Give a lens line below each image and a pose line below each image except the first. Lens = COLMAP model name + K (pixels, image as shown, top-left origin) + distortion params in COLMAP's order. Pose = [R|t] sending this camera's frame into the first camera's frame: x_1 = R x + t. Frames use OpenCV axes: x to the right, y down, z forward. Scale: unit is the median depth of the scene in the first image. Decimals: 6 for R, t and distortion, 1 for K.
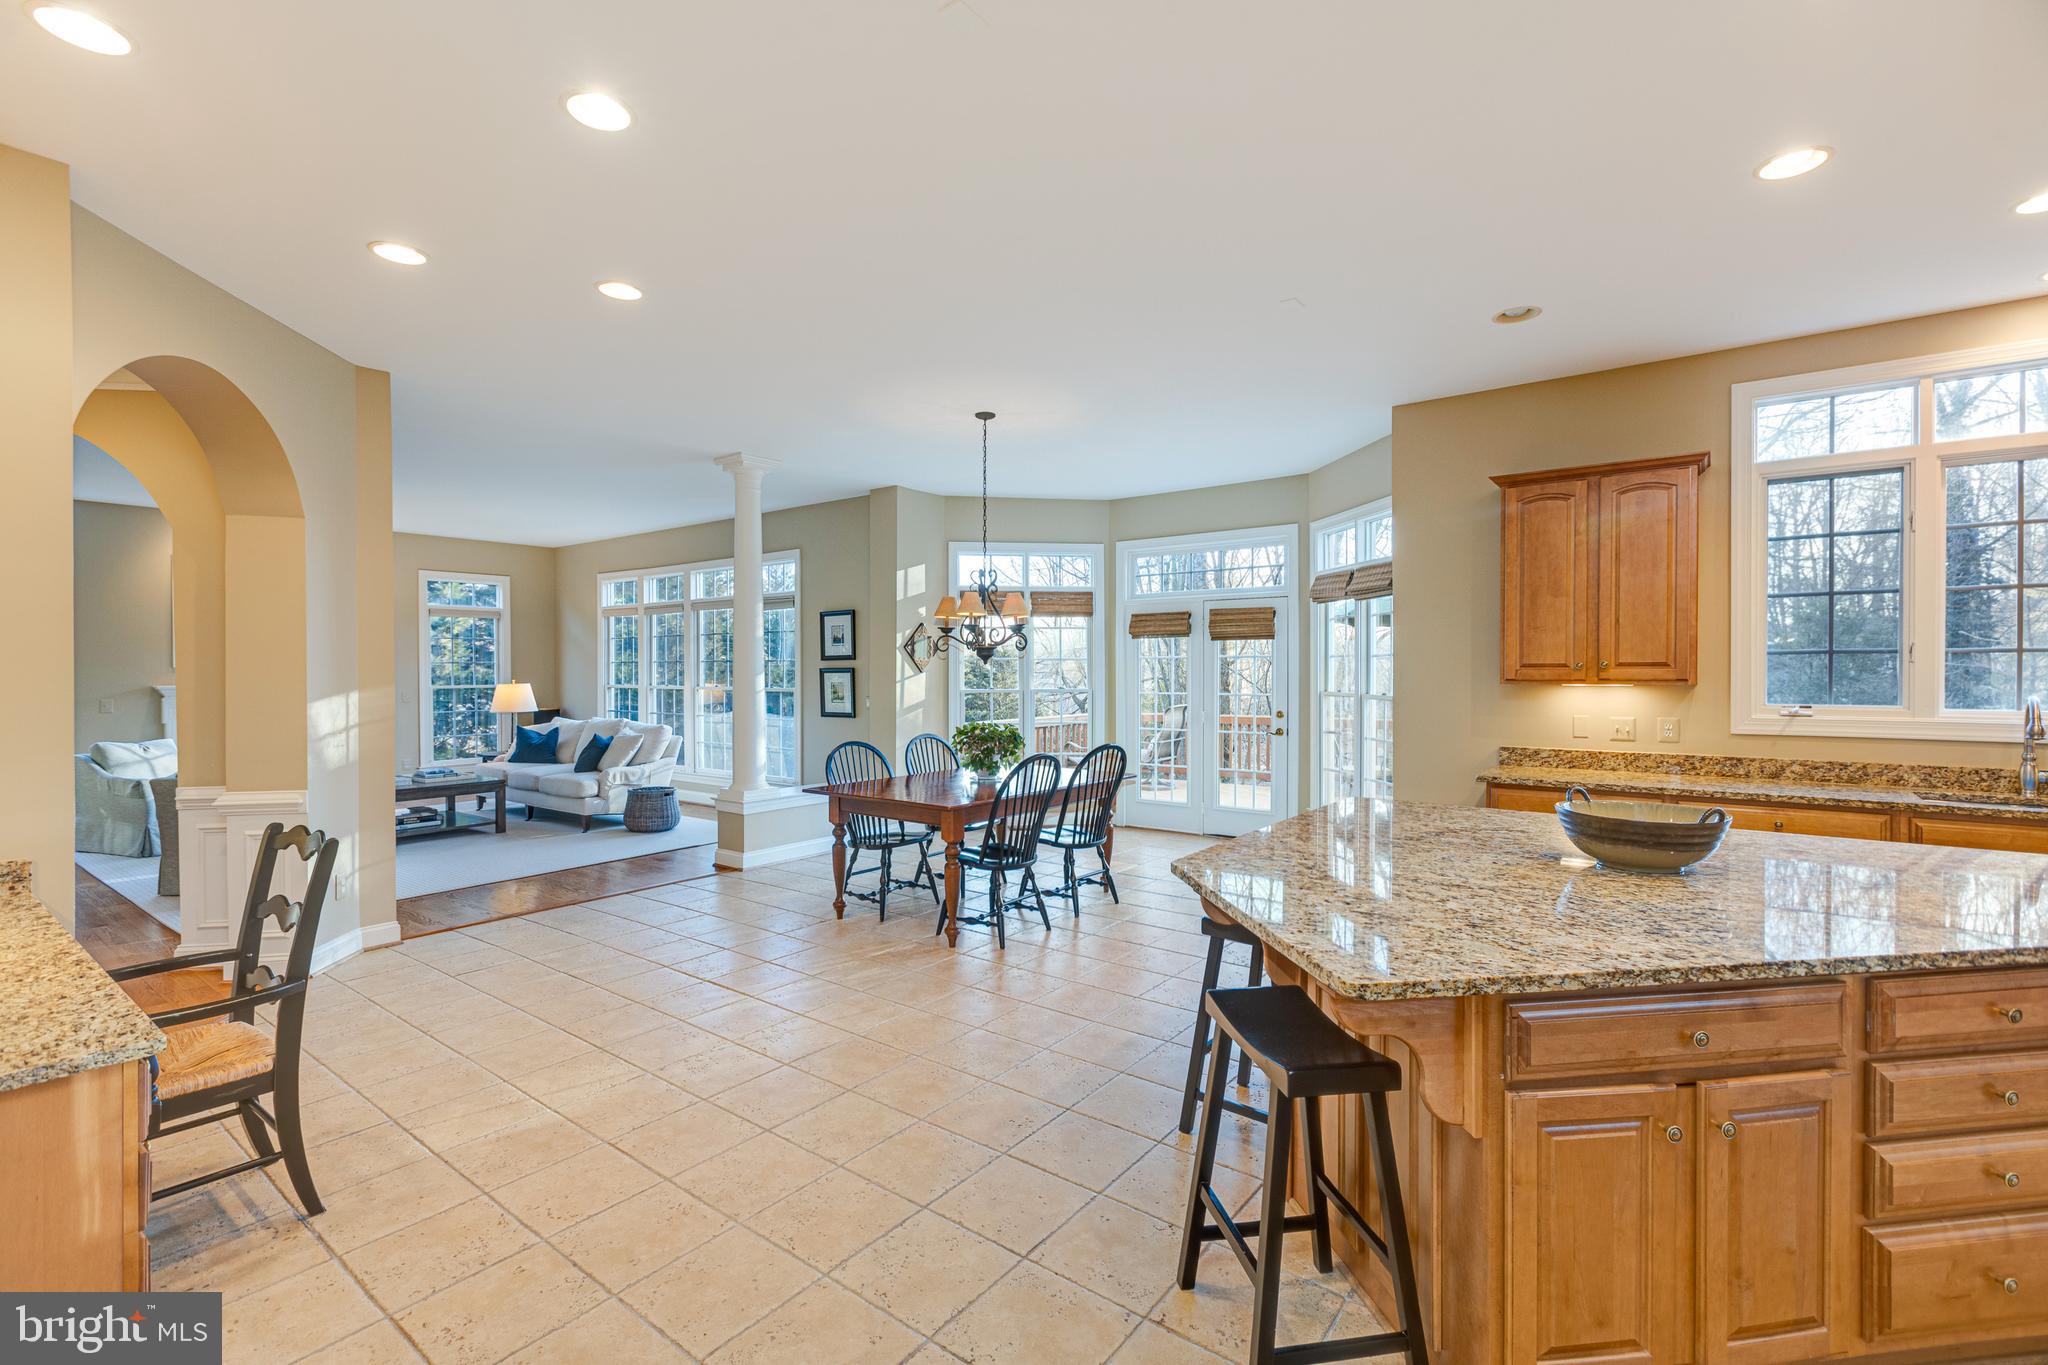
lens RADIAL K [[903.7, 0, 1032.0], [0, 903.7, 678.5], [0, 0, 1]] dist [0.000770, 0.001051]
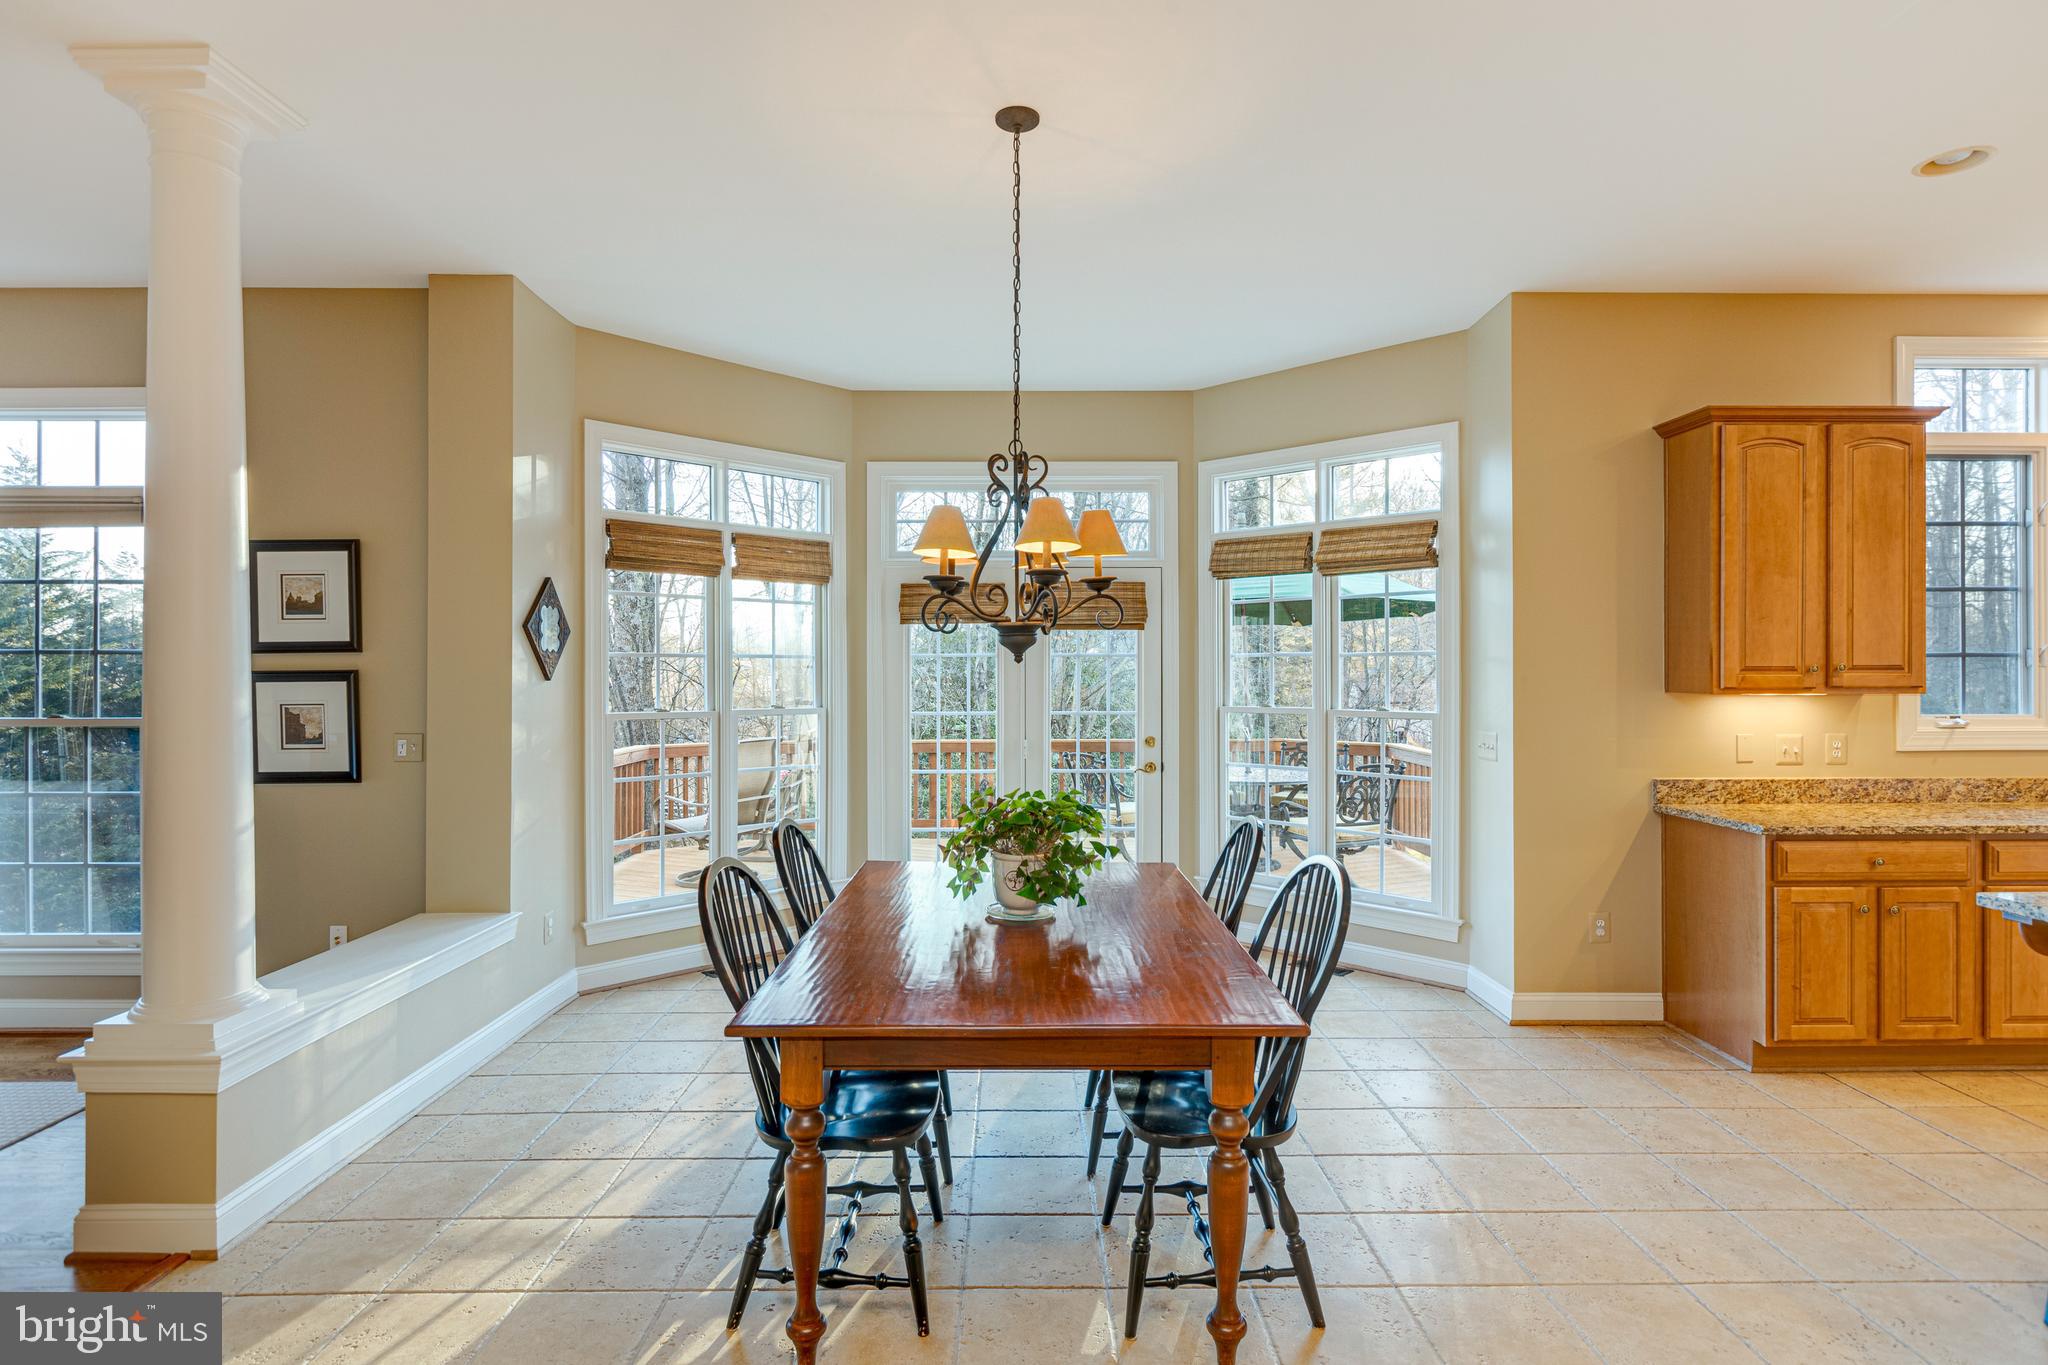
lens RADIAL K [[1049.9, 0, 1024.0], [0, 1049.9, 682.5], [0, 0, 1]] dist [-0.011257, 0.000397]
pose [[0.796342, -0.002951, 0.604840, -0.312915], [0.005442, 0.999983, -0.002286, -0.003269], [-0.604823, 0.005112, 0.796344, 0.492120]]
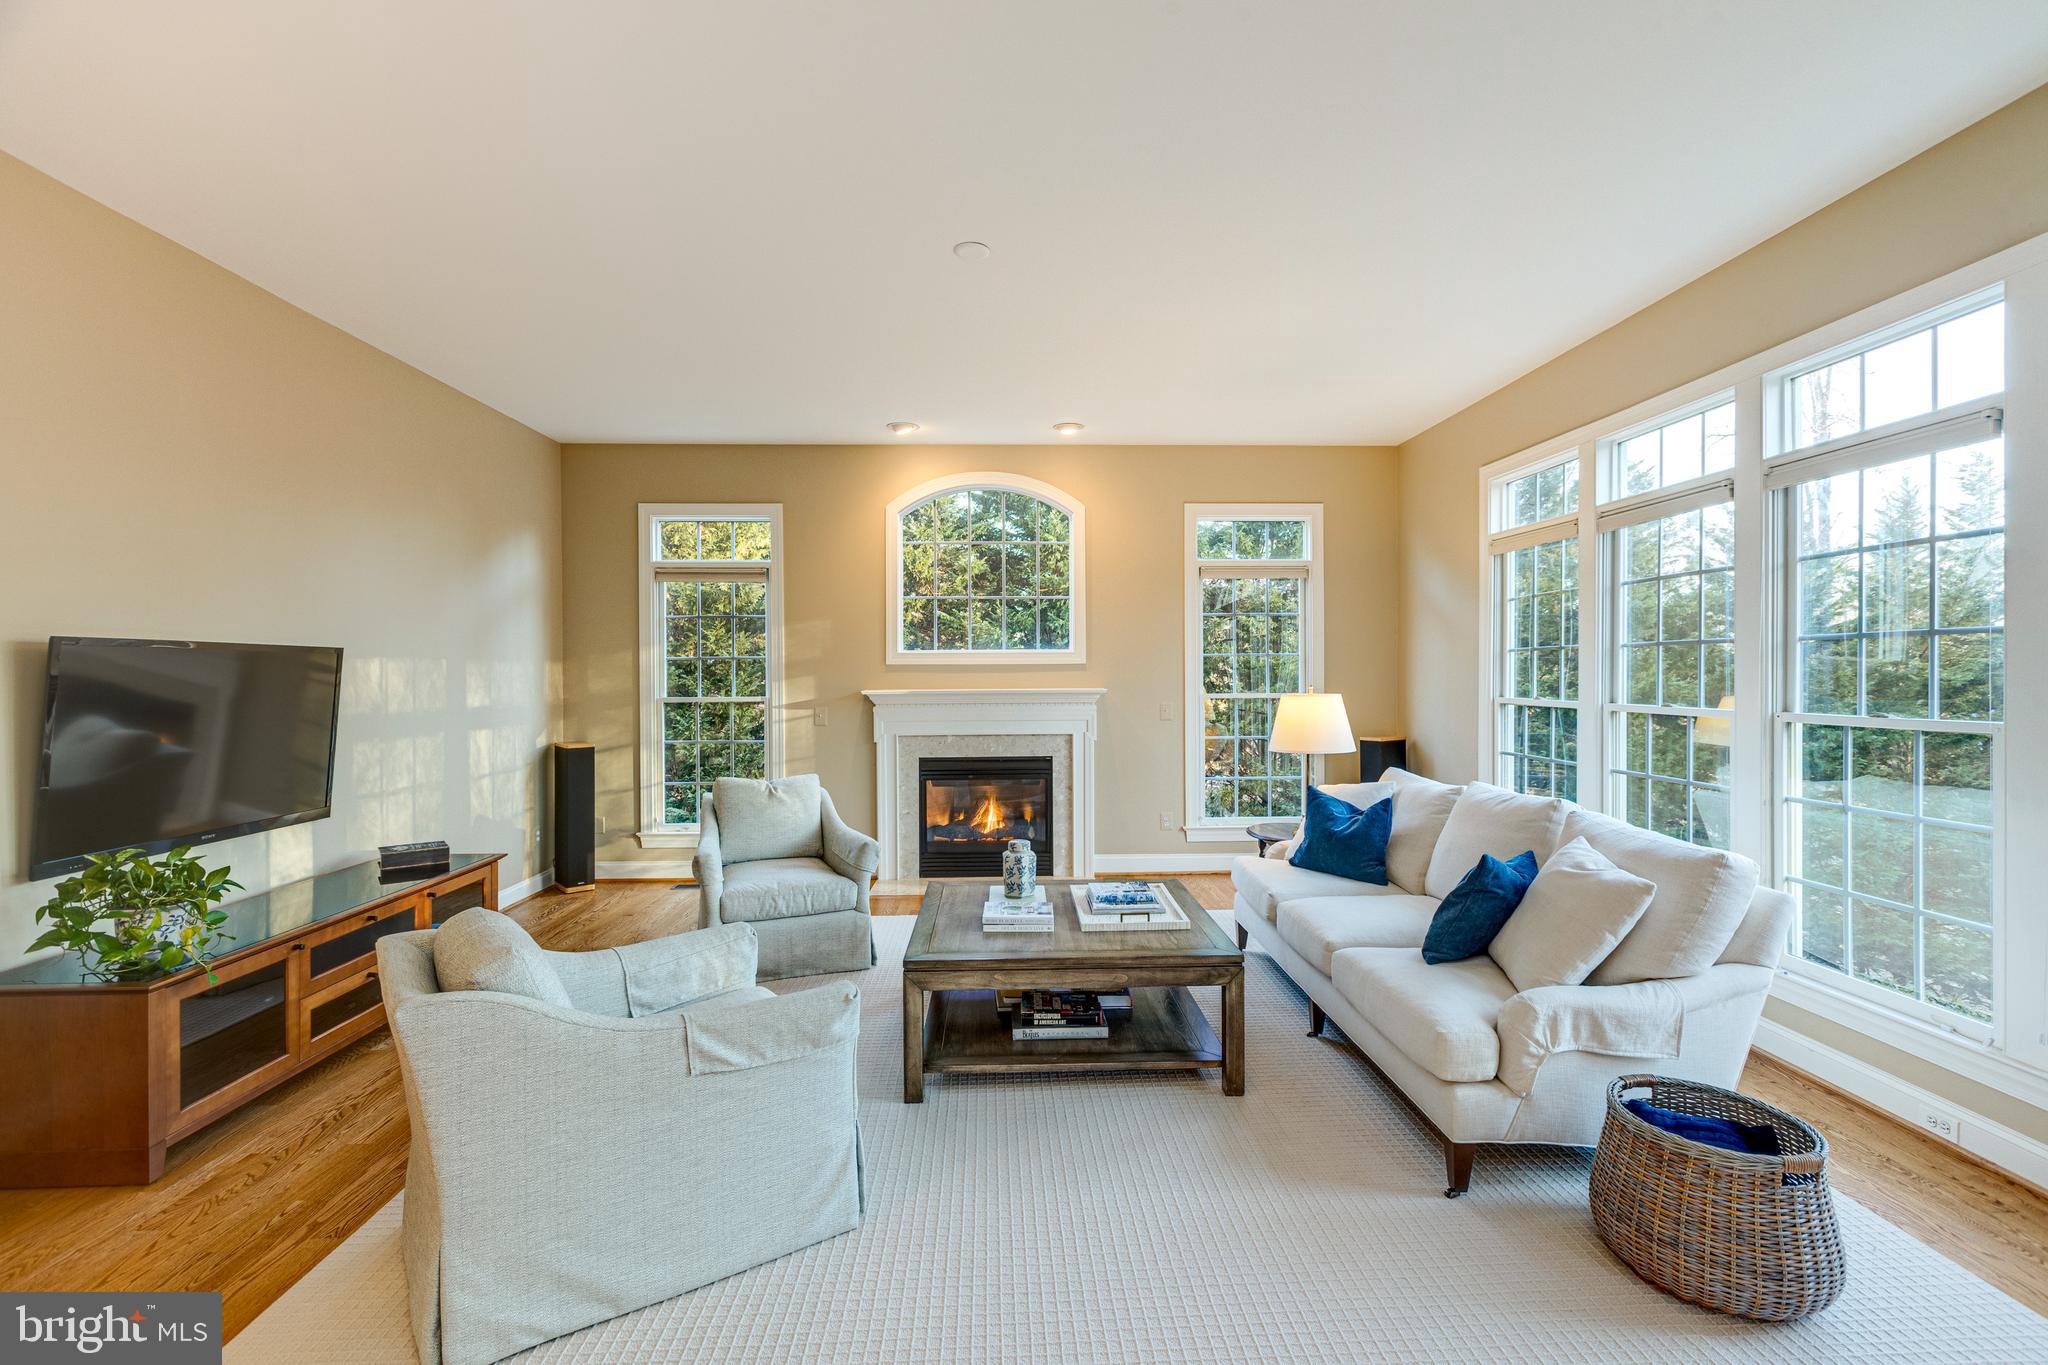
lens RADIAL K [[903.7, 0, 1032.0], [0, 903.7, 678.5], [0, 0, 1]] dist [0.000770, 0.001051]
pose [[0.627130, 0.005997, -0.778891, -0.423155], [-0.007288, 0.999972, 0.001830, -0.003874], [0.778880, 0.004529, 0.627156, 0.849332]]
